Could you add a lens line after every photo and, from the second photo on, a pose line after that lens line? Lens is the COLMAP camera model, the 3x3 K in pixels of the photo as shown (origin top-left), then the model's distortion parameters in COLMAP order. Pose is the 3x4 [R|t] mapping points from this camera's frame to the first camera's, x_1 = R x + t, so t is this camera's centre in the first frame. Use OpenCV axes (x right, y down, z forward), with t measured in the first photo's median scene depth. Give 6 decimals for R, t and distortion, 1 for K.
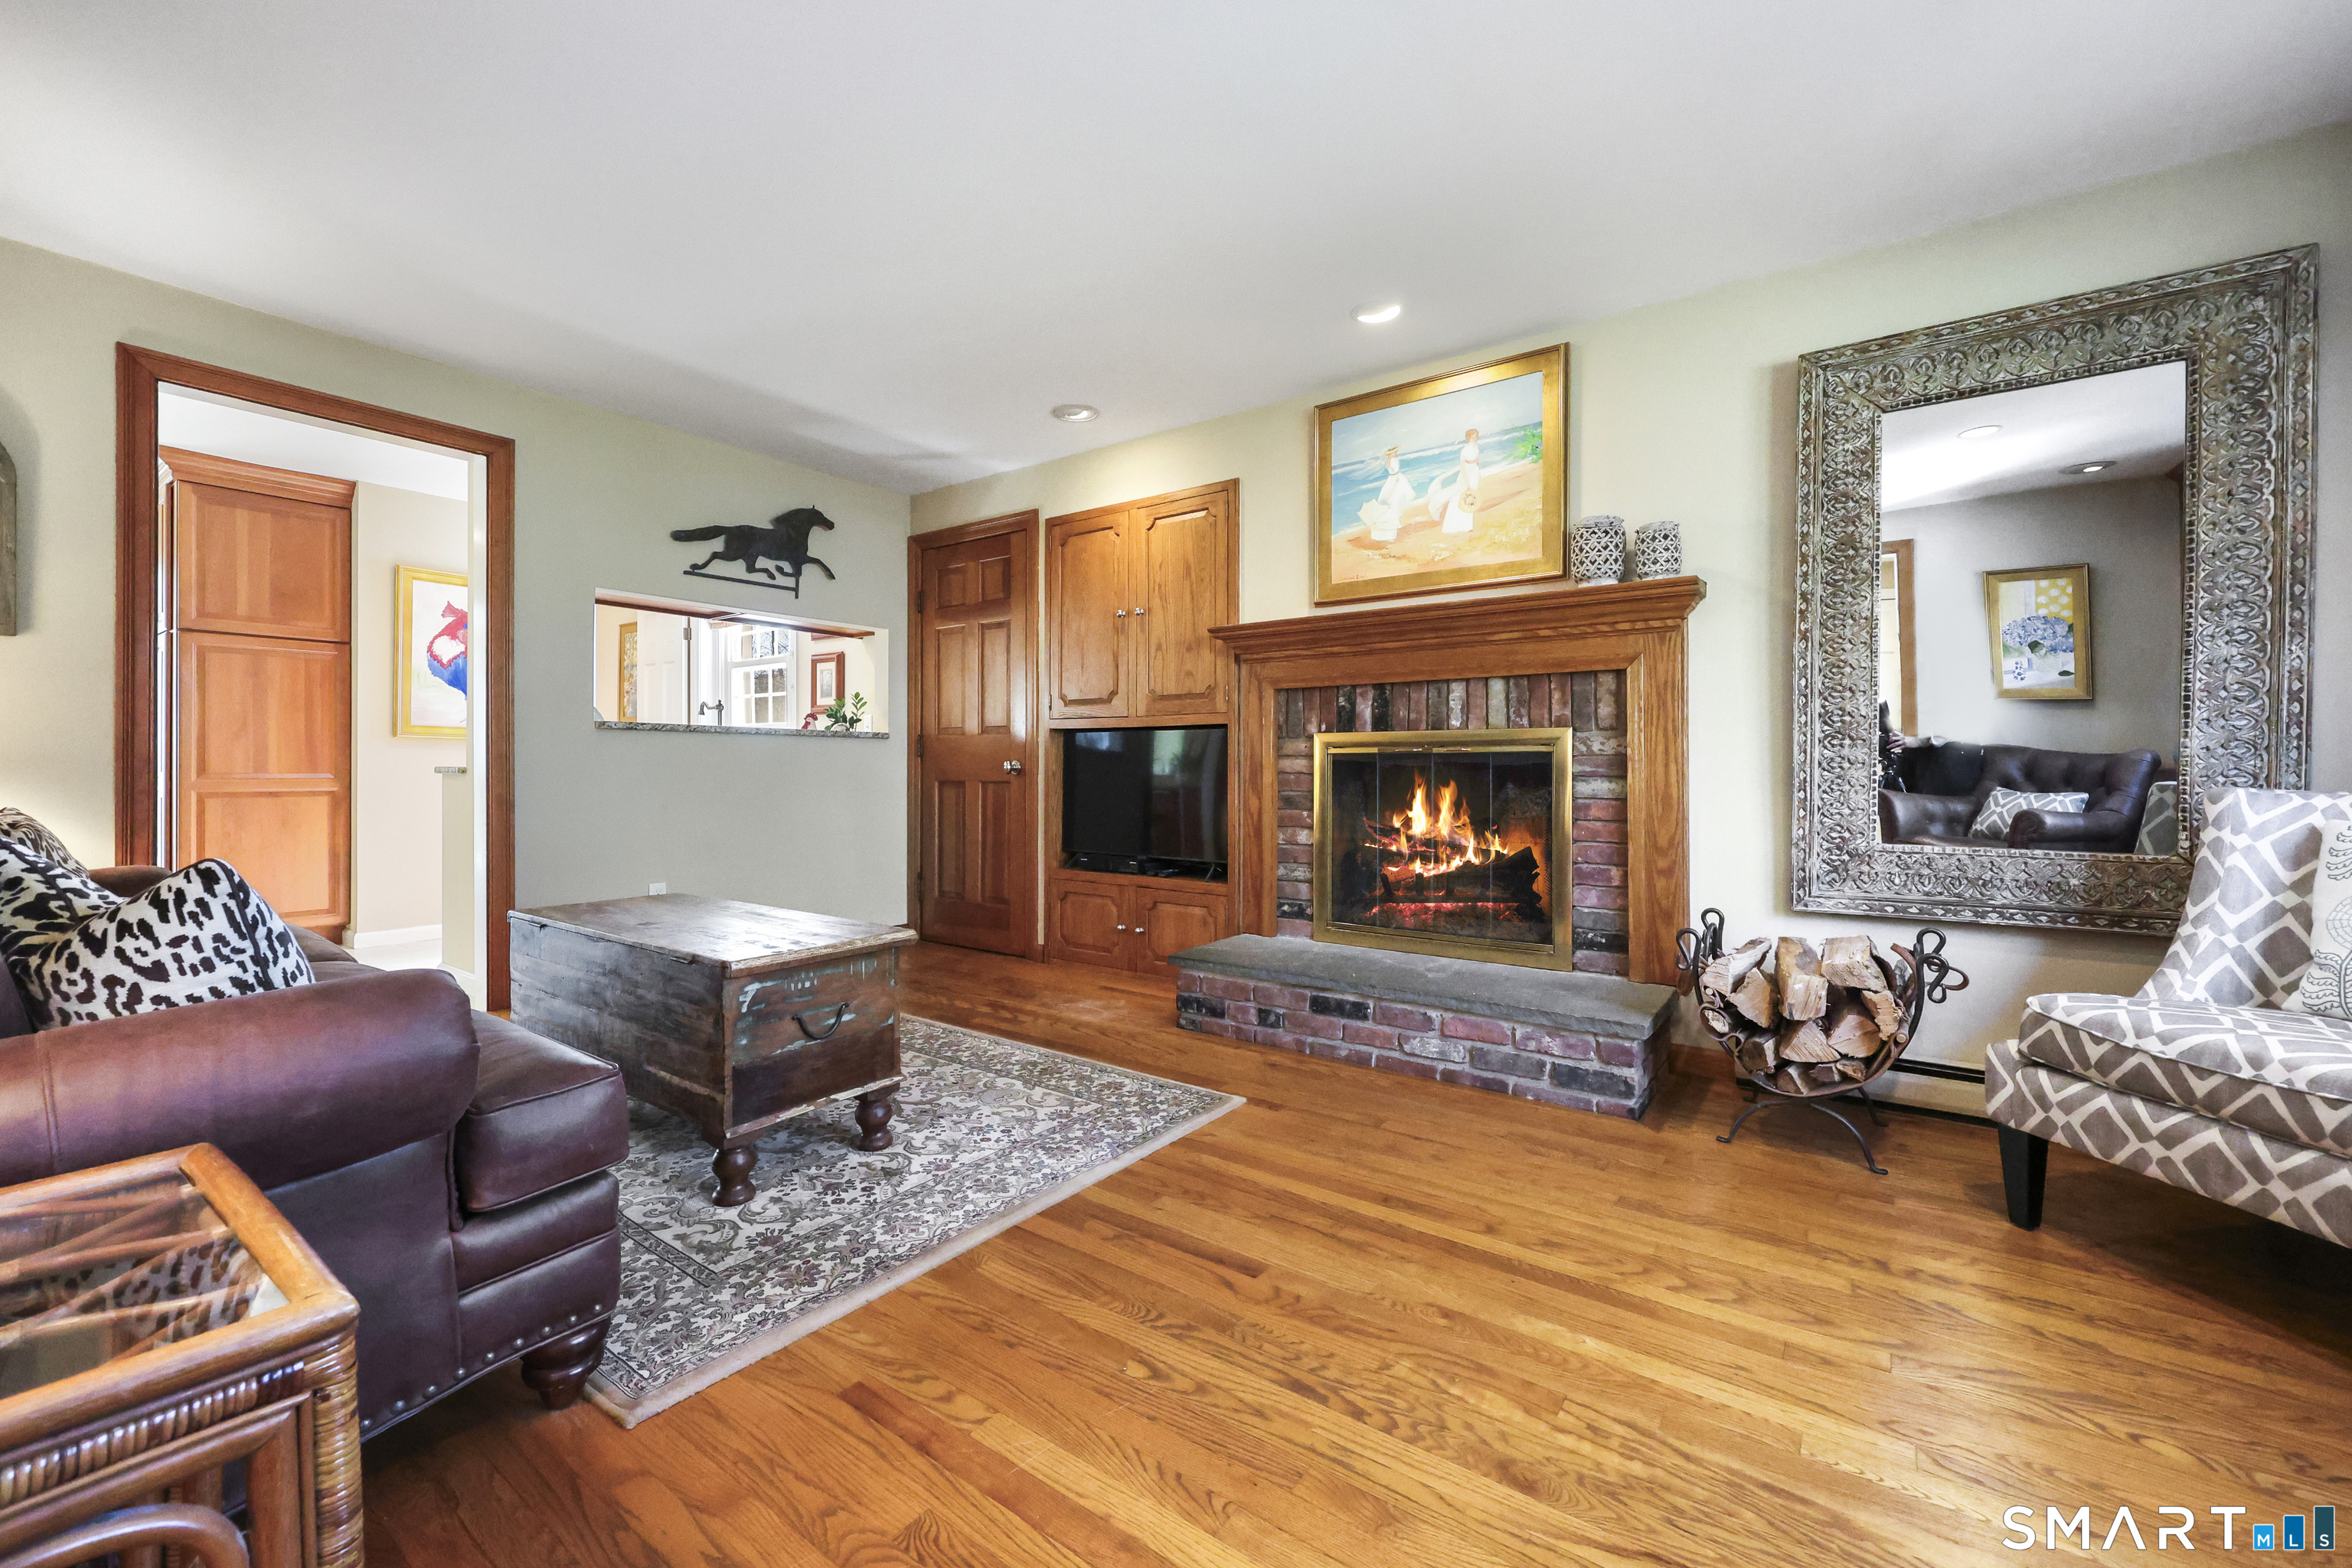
lens RADIAL K [[941.5, 0, 1181.8], [0, 941.5, 769.5], [0, 0, 1]] dist [-0.001716, -0.000064]
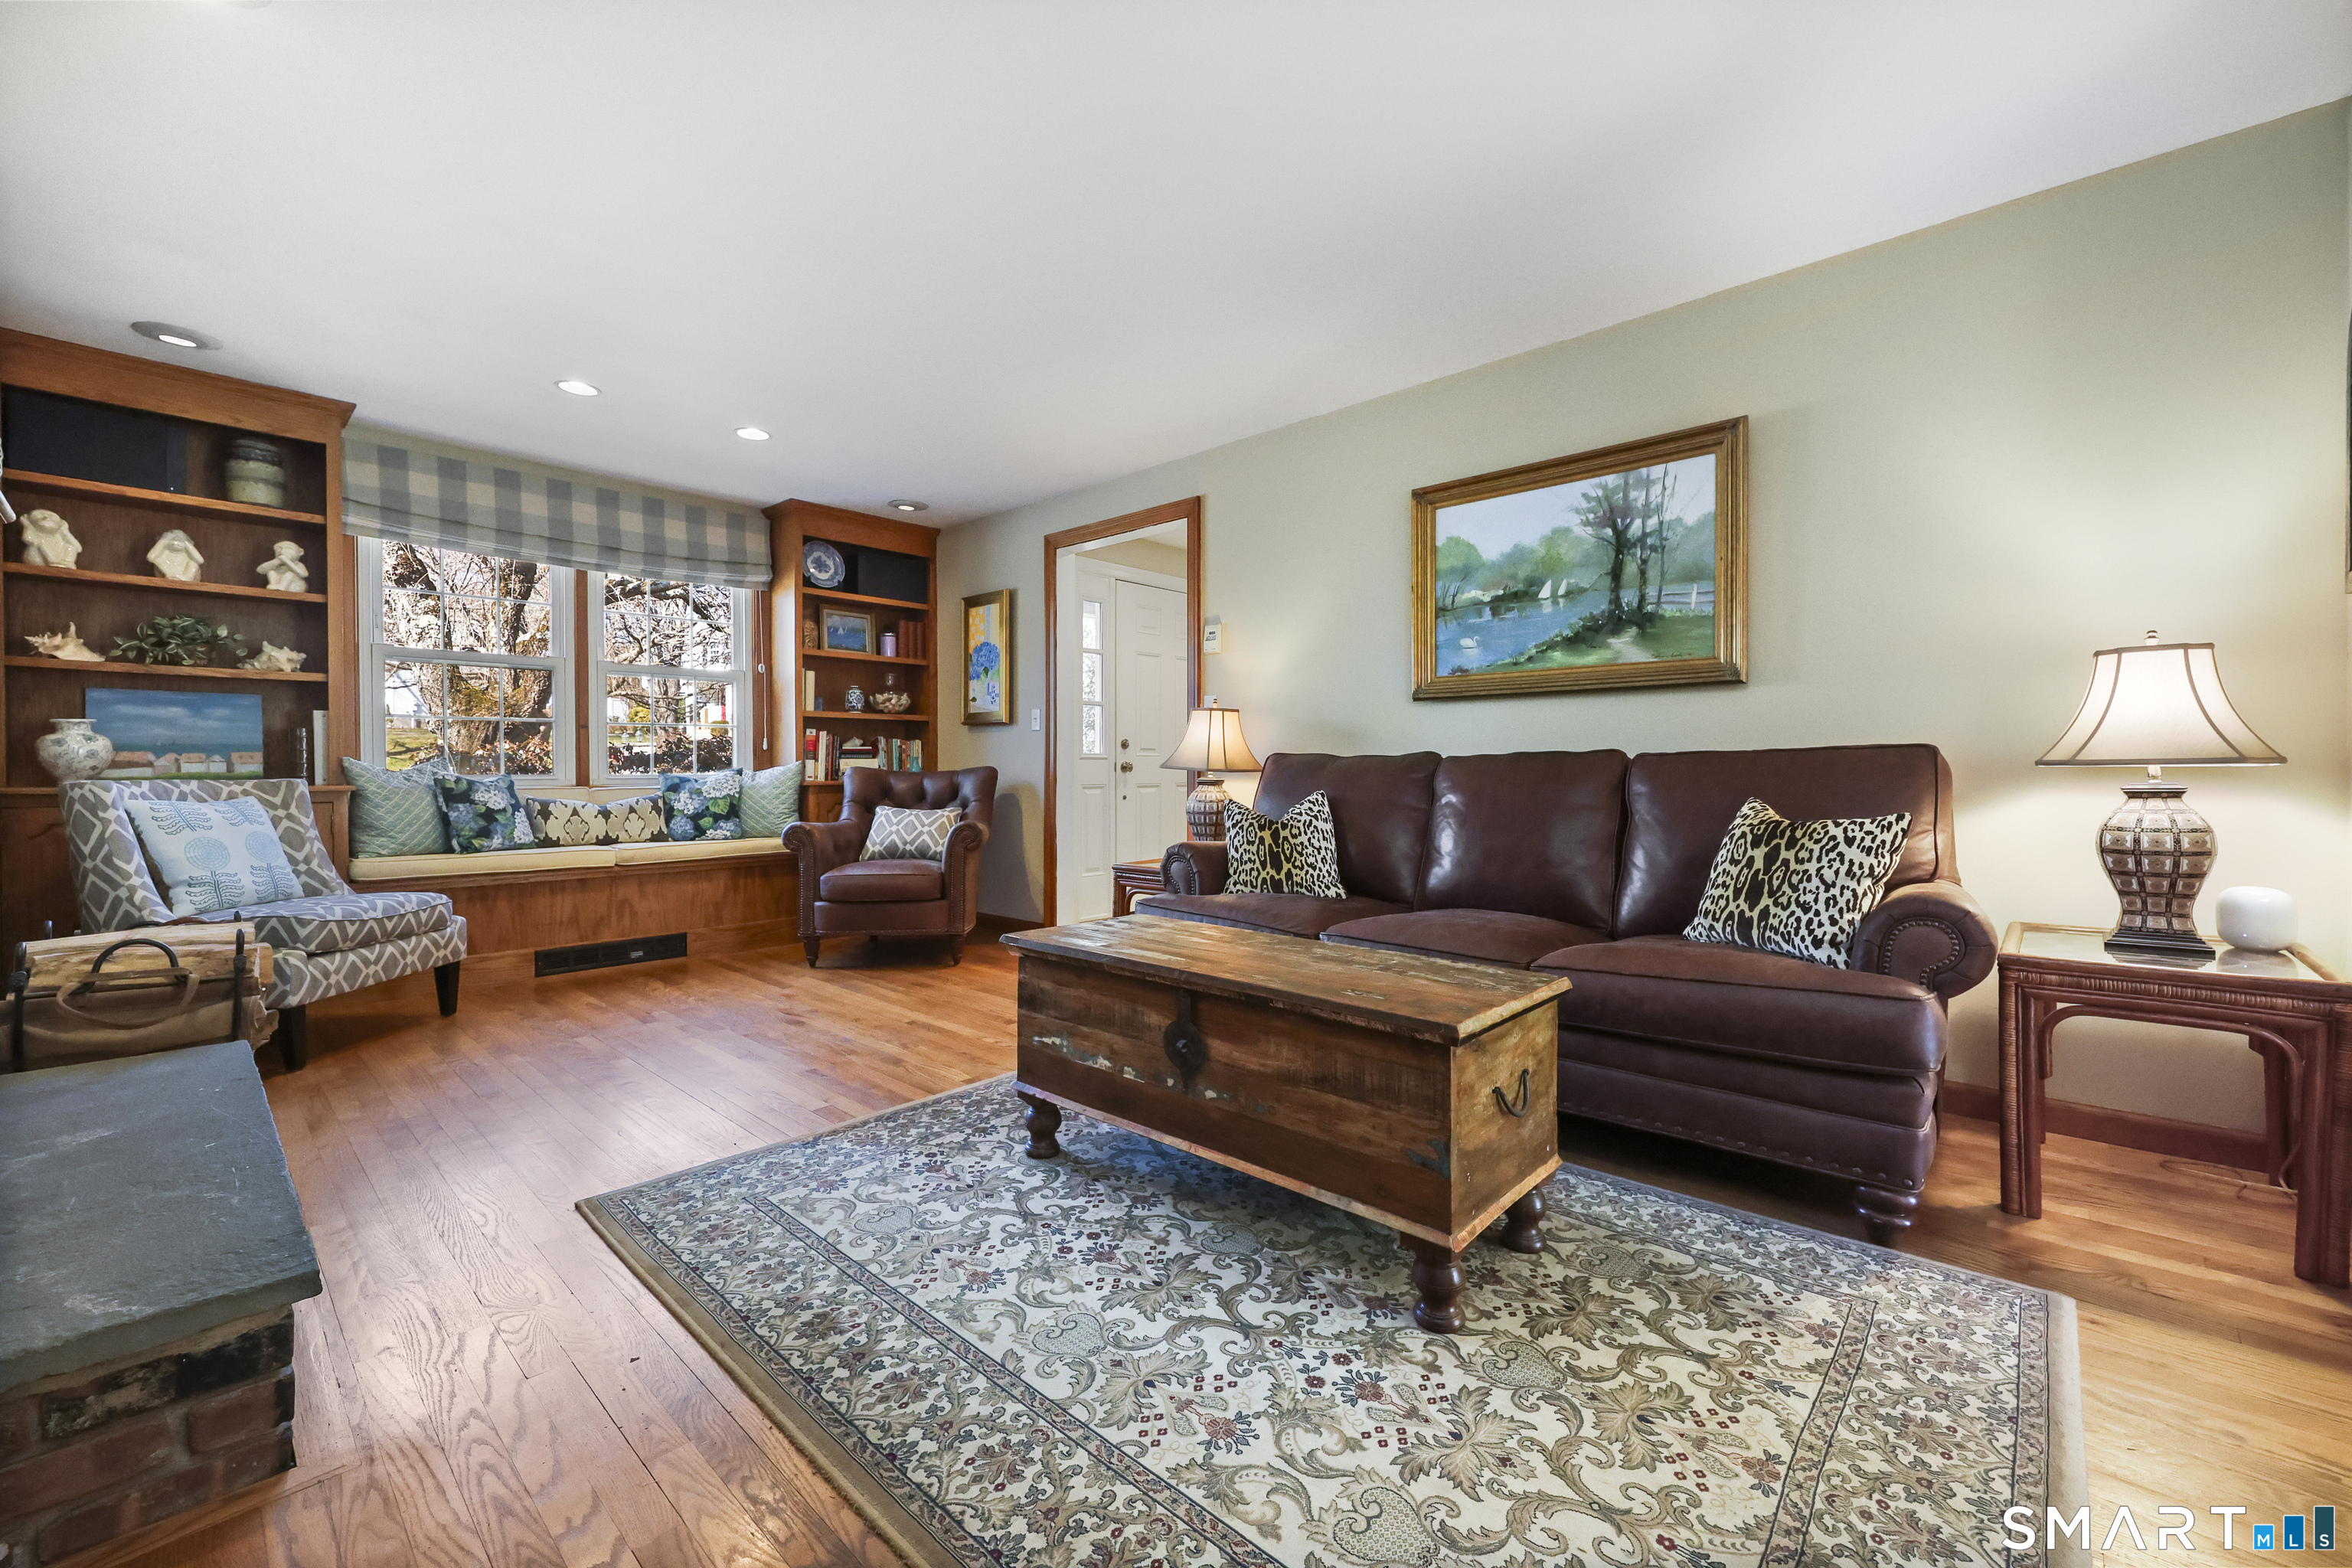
lens RADIAL K [[944.8, 0, 1176.0], [0, 944.8, 784.0], [0, 0, 1]] dist [-0.001001, -0.000004]
pose [[-0.992516, -0.003864, 0.122053, -0.387994], [-0.002127, 0.999895, 0.014360, 0.000200], [-0.122095, 0.013993, -0.992420, 1.301238]]
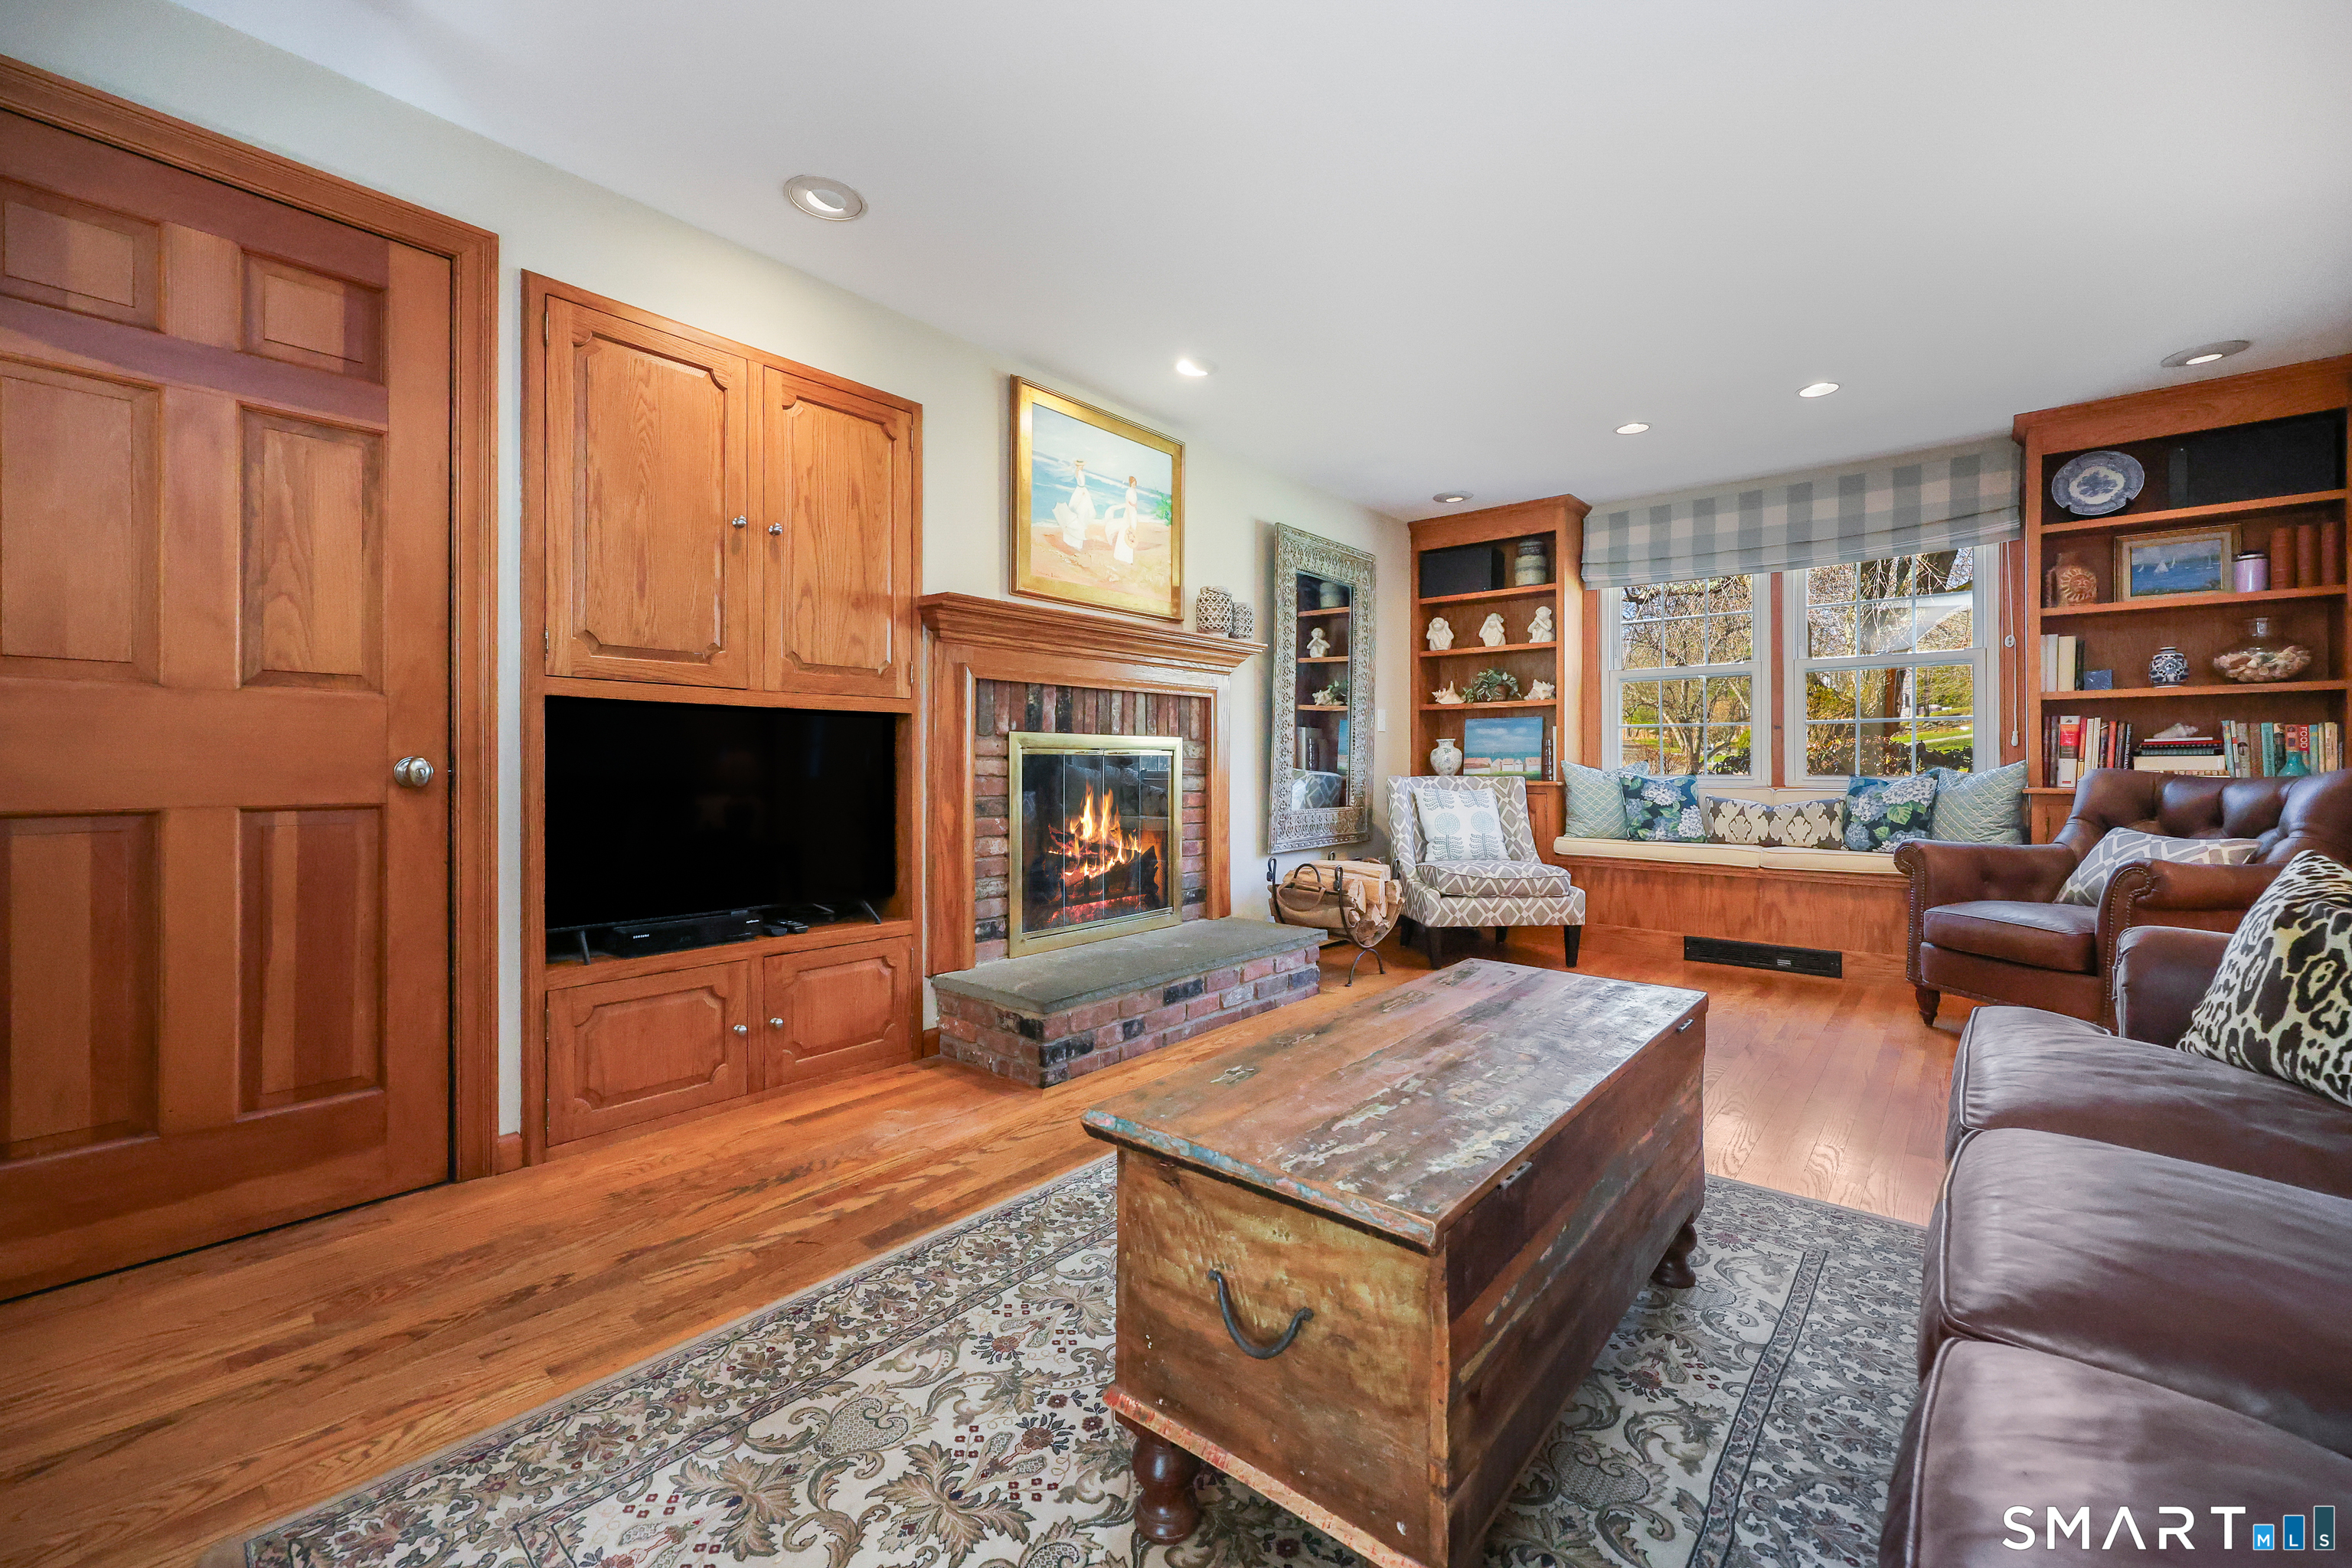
lens RADIAL K [[941.5, 0, 1181.8], [0, 941.5, 769.5], [0, 0, 1]] dist [-0.001716, -0.000064]
pose [[0.076219, -0.008174, 0.997058, -0.798545], [-0.001736, 0.999964, 0.008330, -0.010573], [-0.997090, -0.002366, 0.076202, 0.805354]]
